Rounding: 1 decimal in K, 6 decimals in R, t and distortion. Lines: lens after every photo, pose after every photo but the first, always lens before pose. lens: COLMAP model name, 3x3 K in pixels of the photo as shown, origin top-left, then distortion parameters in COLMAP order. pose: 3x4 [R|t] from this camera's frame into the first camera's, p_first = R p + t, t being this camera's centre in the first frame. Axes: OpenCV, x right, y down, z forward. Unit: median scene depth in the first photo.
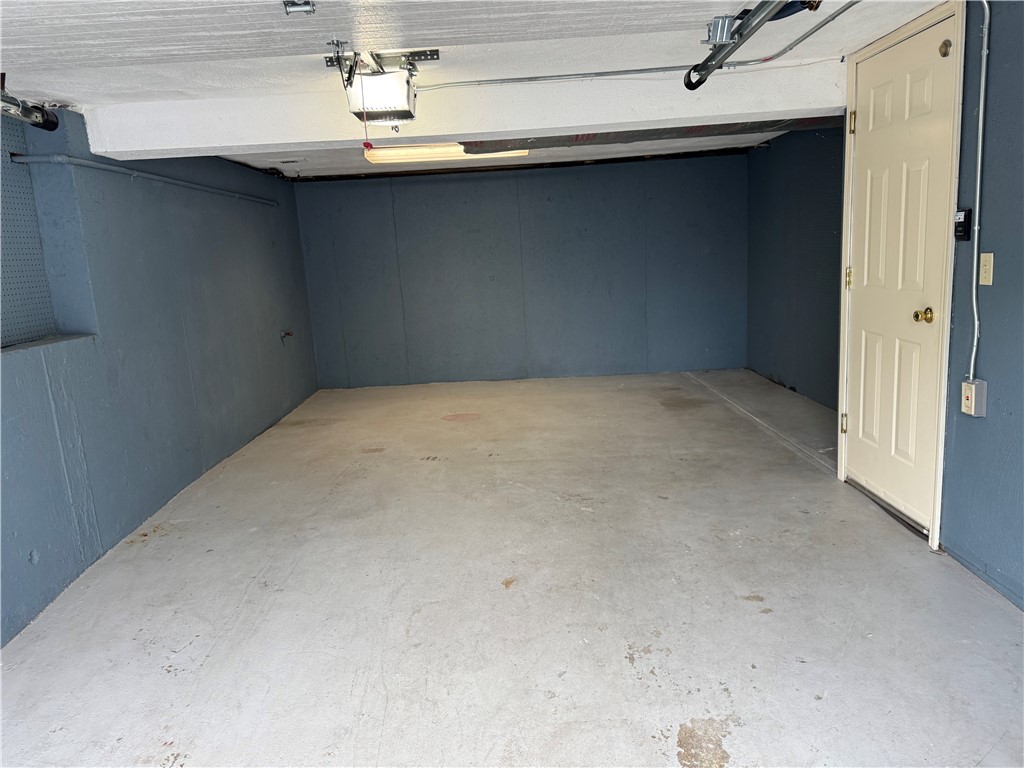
lens RADIAL K [[722.8, 0, 513.1], [0, 722.8, 381.7], [0, 0, 1]] dist [0.060496, -0.077689]
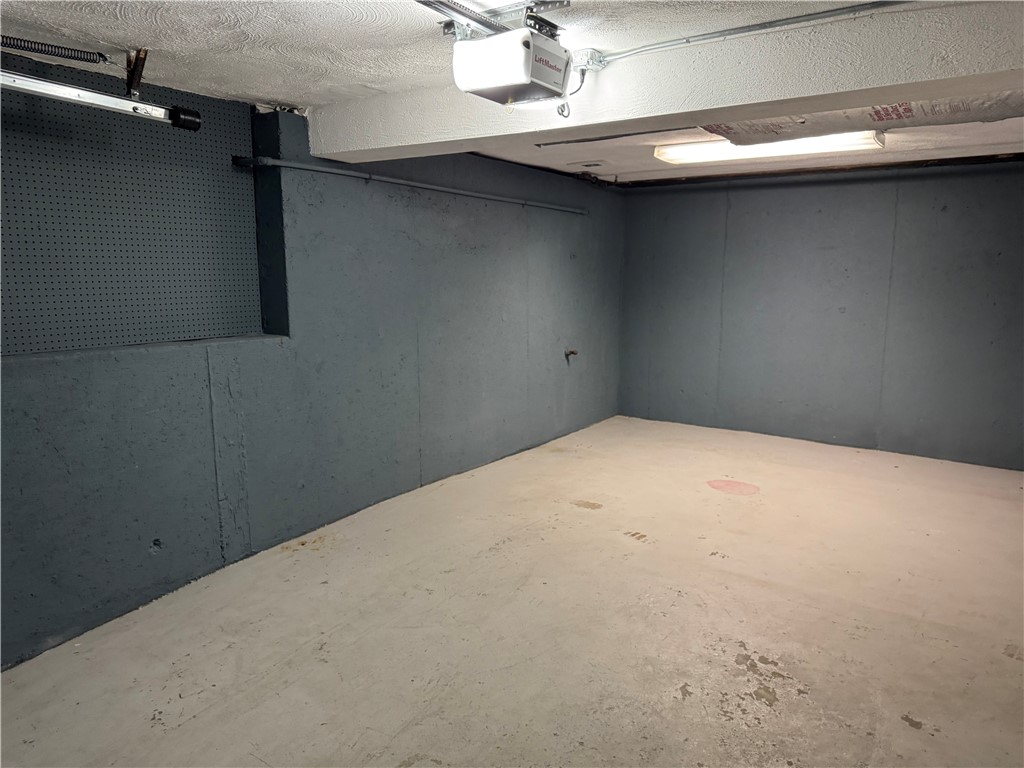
lens RADIAL K [[722.8, 0, 506.1], [0, 722.8, 384.9], [0, 0, 1]] dist [0.060496, -0.077689]
pose [[0.818917, 0.151634, -0.553518, 0.179834], [-0.154919, 0.987068, 0.041205, -0.065460], [0.552608, 0.052007, 0.831817, 0.253304]]
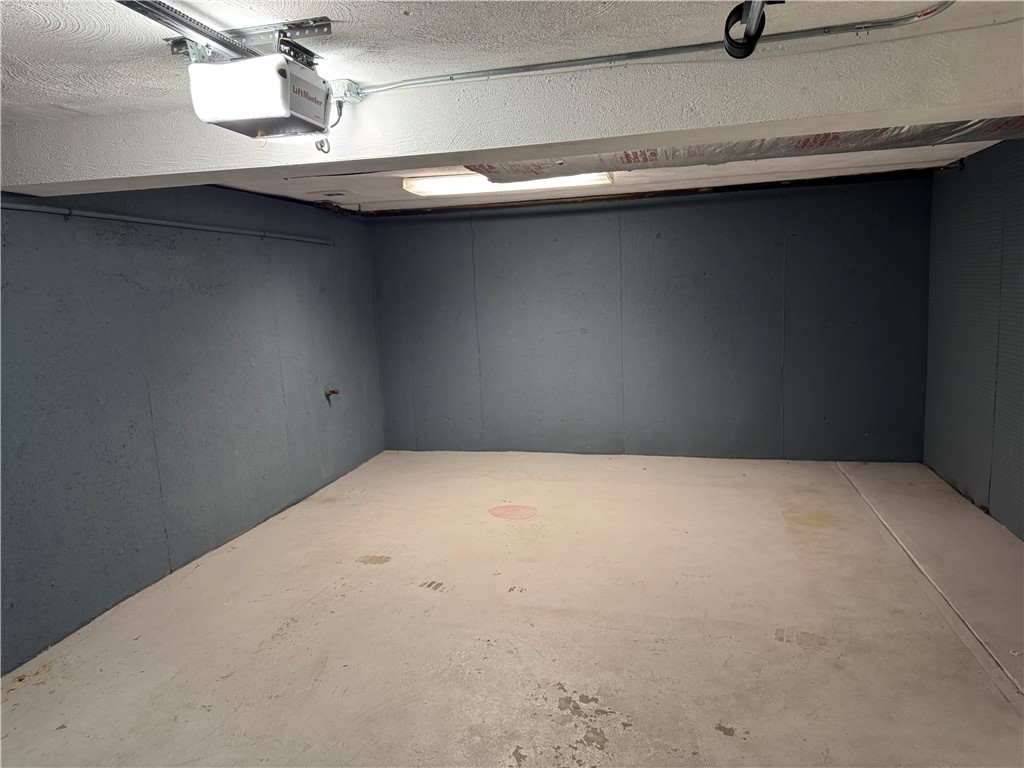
lens RADIAL K [[722.8, 0, 519.2], [0, 722.8, 388.1], [0, 0, 1]] dist [0.060496, -0.077689]
pose [[0.973907, 0.051426, -0.221046, 0.127356], [-0.057073, 0.998185, -0.019232, -0.087725], [0.219656, 0.031346, 0.975074, 0.276393]]
